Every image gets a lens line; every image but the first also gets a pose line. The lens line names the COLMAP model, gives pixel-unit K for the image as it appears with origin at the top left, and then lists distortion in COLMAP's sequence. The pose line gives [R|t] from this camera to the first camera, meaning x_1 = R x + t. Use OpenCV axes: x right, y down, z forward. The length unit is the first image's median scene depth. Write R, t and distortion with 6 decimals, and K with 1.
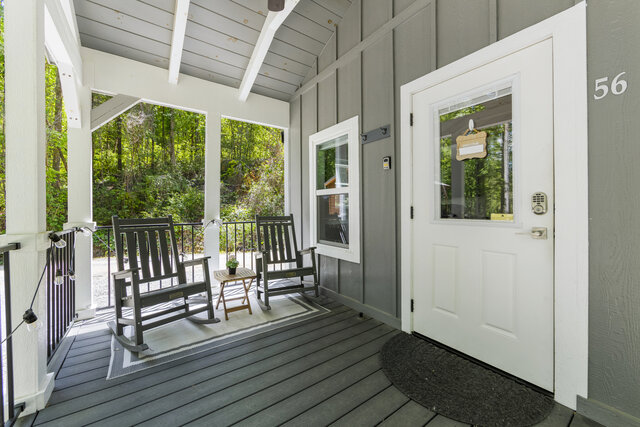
lens RADIAL K [[250.8, 0, 320.7], [0, 250.8, 211.3], [0, 0, 1]] dist [-0.001169, 0.000111]
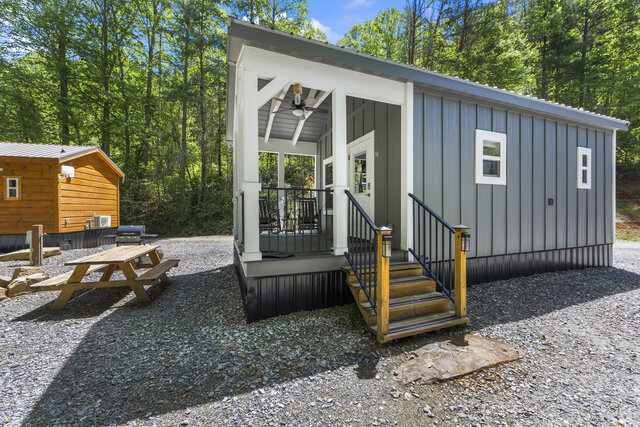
lens RADIAL K [[250.8, 0, 320.7], [0, 250.8, 211.3], [0, 0, 1]] dist [-0.001169, 0.000111]
pose [[0.967137, 0.006838, -0.254164, 0.473833], [-0.008600, 0.999946, -0.005823, 0.143007], [0.254110, 0.007817, 0.967144, -1.051071]]
